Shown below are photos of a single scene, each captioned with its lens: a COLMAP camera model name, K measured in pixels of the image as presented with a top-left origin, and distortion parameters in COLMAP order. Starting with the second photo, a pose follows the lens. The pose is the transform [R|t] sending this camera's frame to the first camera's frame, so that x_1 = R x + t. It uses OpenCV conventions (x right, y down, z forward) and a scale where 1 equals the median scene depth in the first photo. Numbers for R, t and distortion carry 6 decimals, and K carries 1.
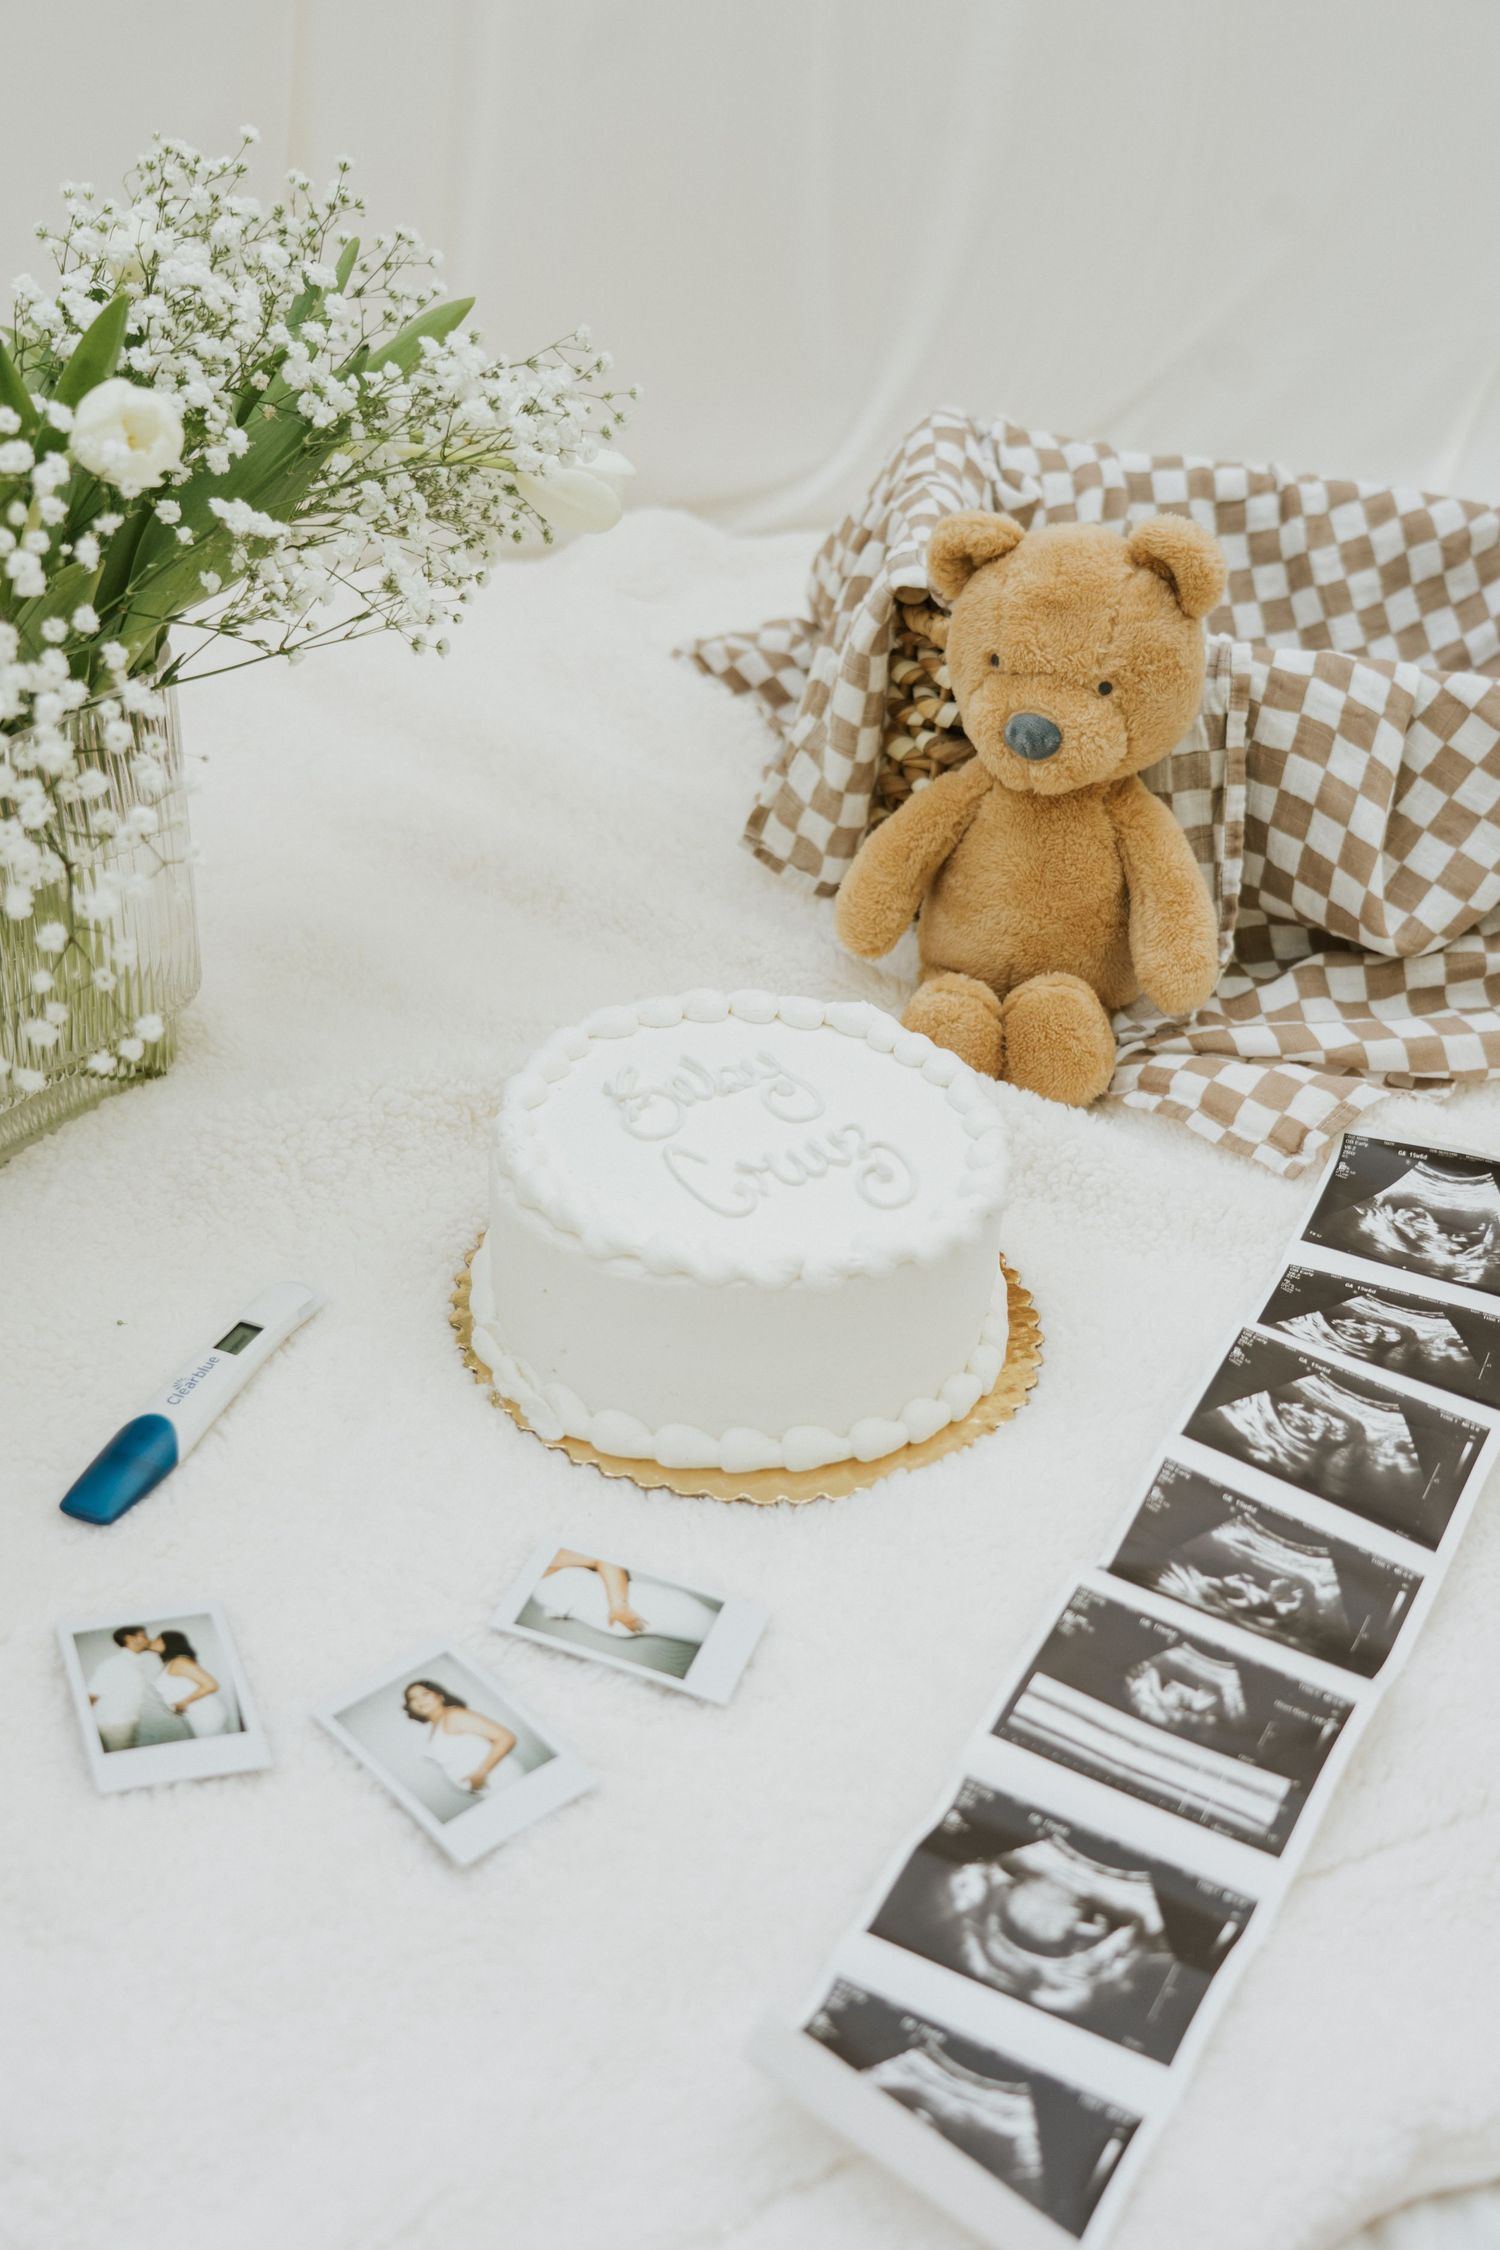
lens RADIAL K [[2798.6, 0, 750.0], [0, 2798.6, 1125.0], [0, 0, 1]] dist [-0.004832, -0.020074]
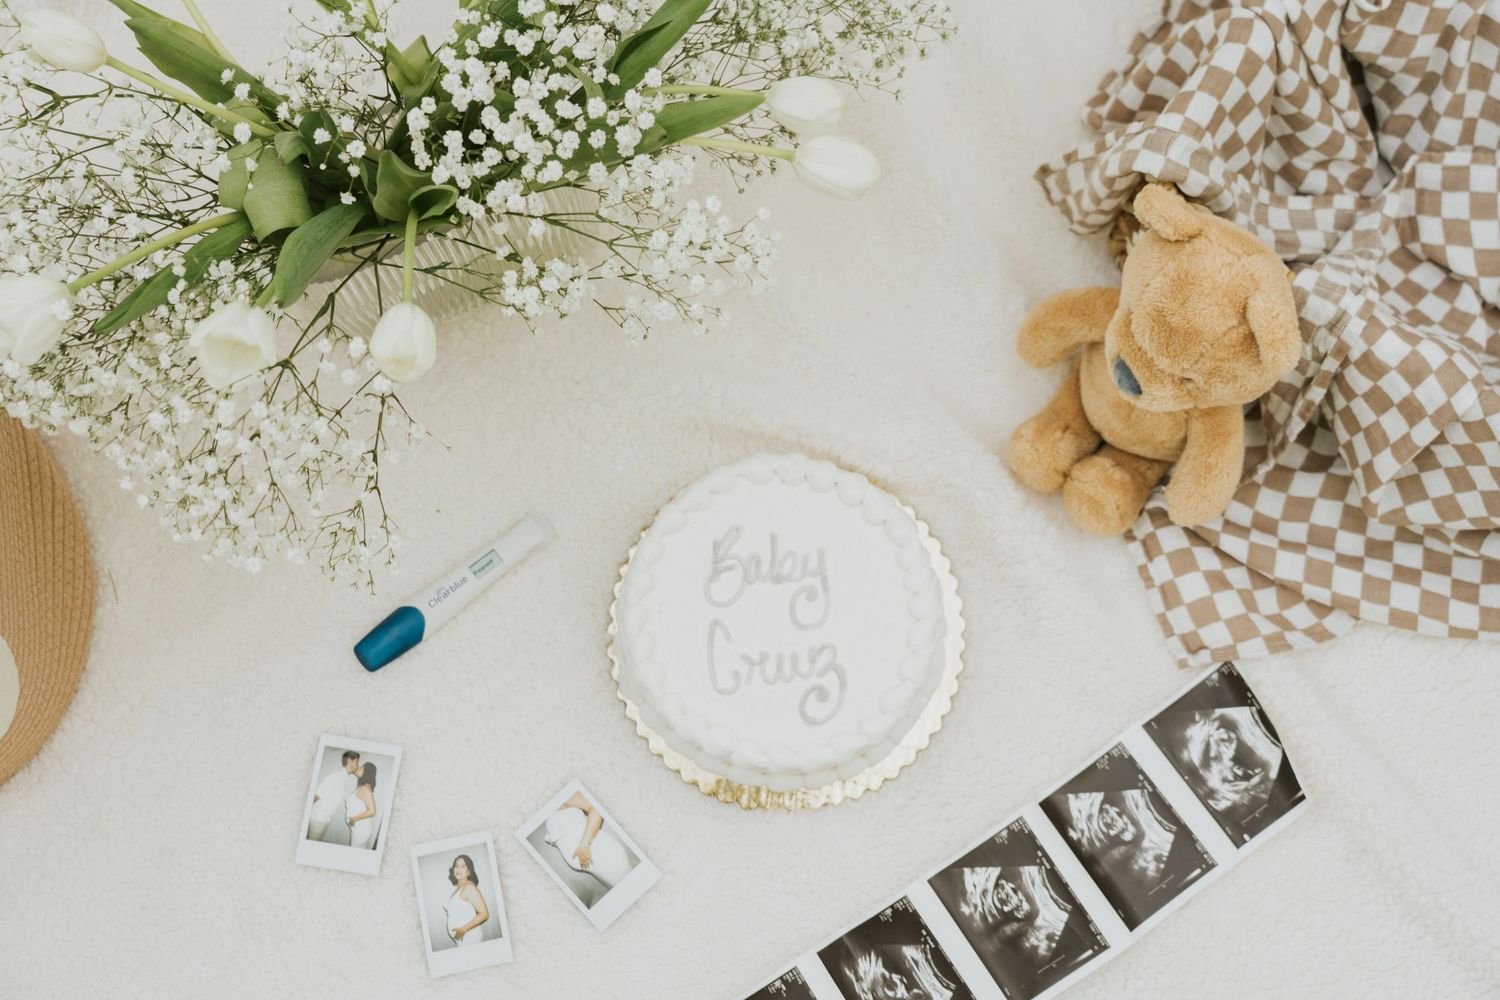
lens RADIAL K [[2320.1, 0, 750.0], [0, 2320.1, 500.0], [0, 0, 1]] dist [0.003595, 0.035948]
pose [[0.867101, 0.467516, -0.171947, 0.202308], [-0.207593, 0.652926, 0.728418, -1.102462], [0.452816, -0.595917, 0.663205, 0.143931]]
